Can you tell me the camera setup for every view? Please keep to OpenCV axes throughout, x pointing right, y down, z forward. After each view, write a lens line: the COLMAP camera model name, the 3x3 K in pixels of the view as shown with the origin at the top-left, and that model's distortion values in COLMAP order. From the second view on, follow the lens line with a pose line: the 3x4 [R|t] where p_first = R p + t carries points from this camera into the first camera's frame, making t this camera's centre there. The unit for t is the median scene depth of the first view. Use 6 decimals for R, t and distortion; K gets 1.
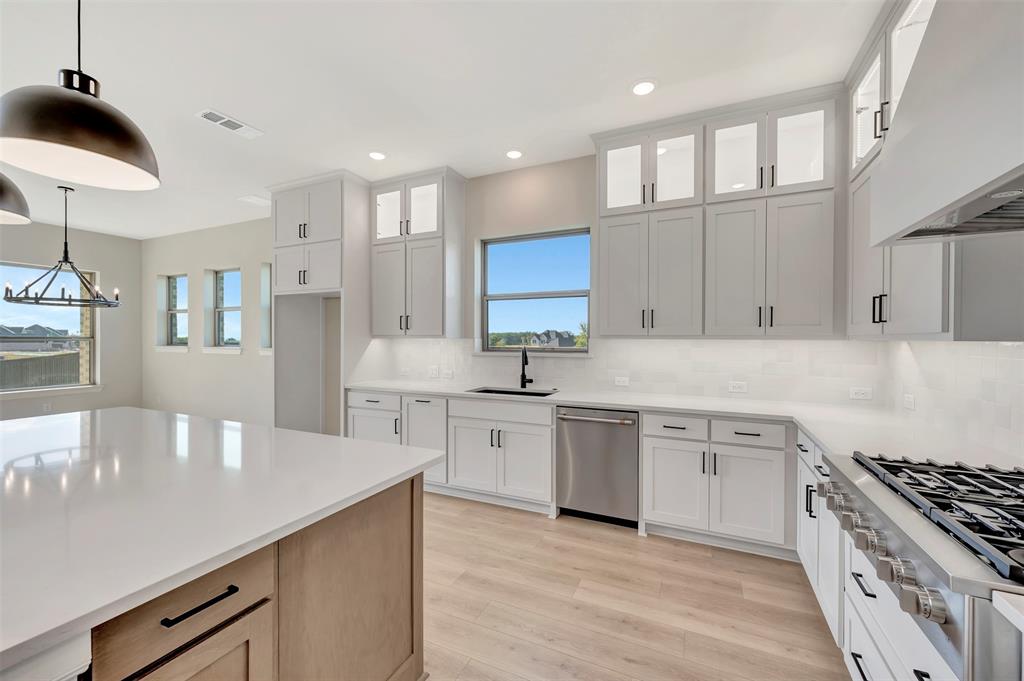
lens RADIAL K [[405.6, 0, 516.0], [0, 405.6, 341.1], [0, 0, 1]] dist [-0.000457, 0.000684]
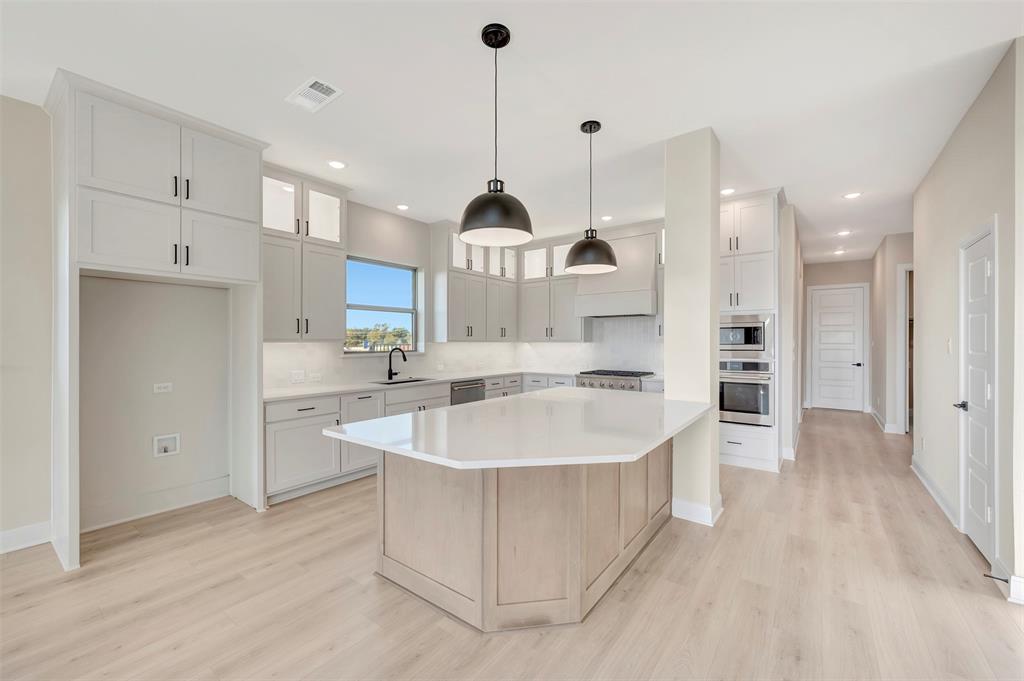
lens RADIAL K [[405.6, 0, 514.4], [0, 405.6, 342.3], [0, 0, 1]] dist [-0.000457, 0.000684]
pose [[0.208627, -0.003184, 0.977990, -1.441094], [0.008757, 0.999961, 0.001387, -0.005205], [-0.977956, 0.008275, 0.208647, 0.398281]]
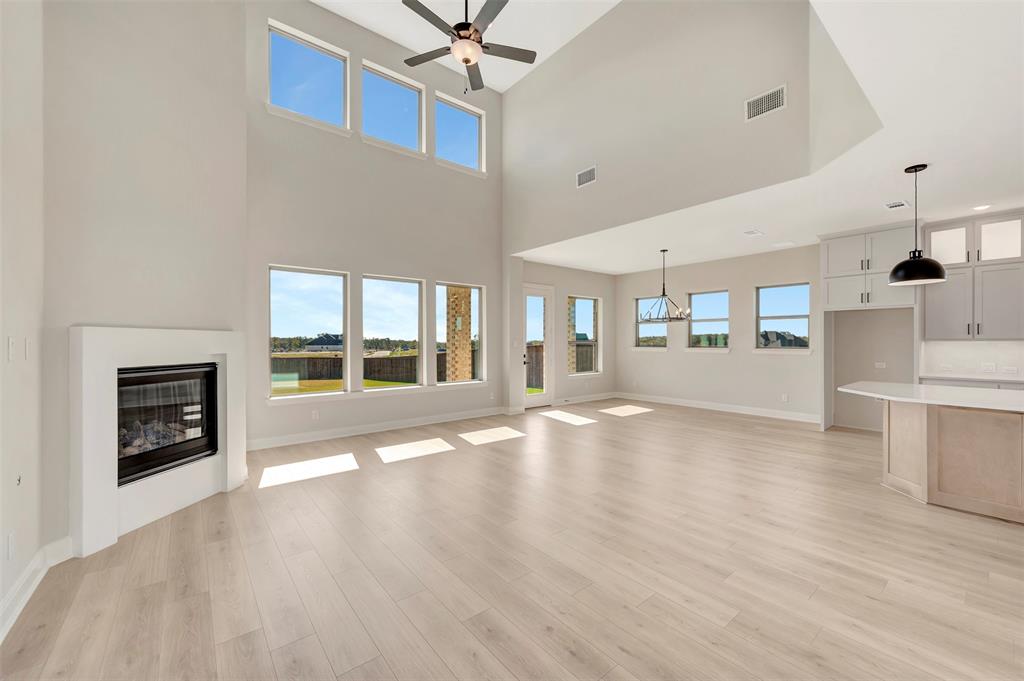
lens RADIAL K [[405.6, 0, 513.9], [0, 405.6, 340.1], [0, 0, 1]] dist [-0.000457, 0.000684]
pose [[0.895625, -0.004362, -0.444789, -1.313491], [0.000102, 0.999954, -0.009602, 0.002699], [0.444810, 0.008554, 0.895584, -1.052932]]
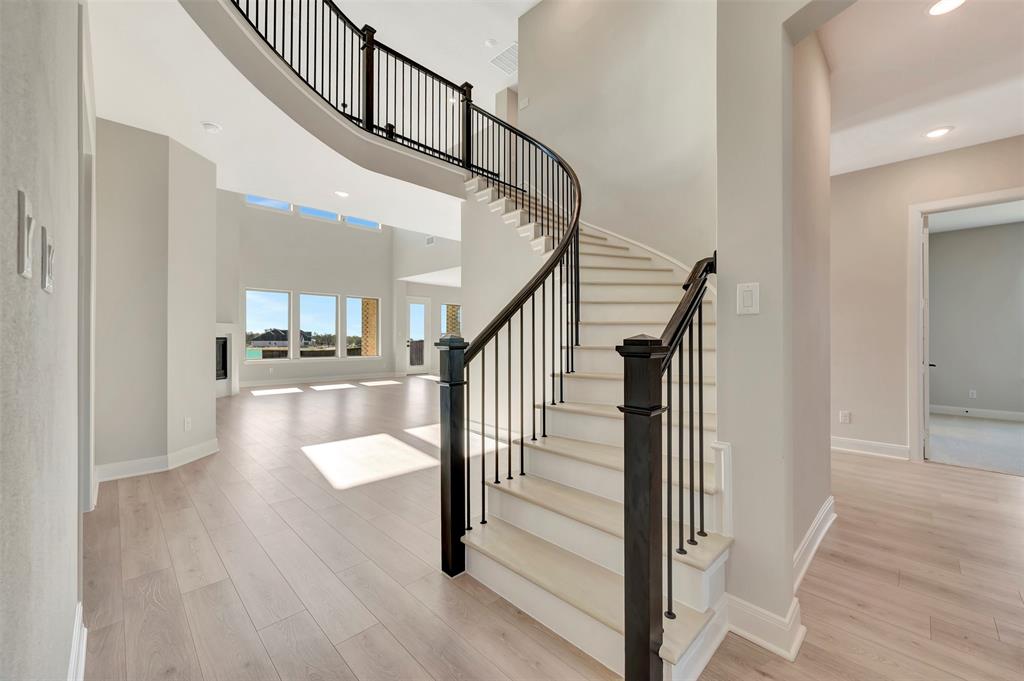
lens RADIAL K [[405.6, 0, 516.0], [0, 405.6, 338.9], [0, 0, 1]] dist [-0.000457, 0.000684]
pose [[0.937071, 0.002539, -0.349130, 0.076627], [-0.004945, 0.999970, -0.006000, 0.070912], [0.349104, 0.007348, 0.937055, -2.201043]]
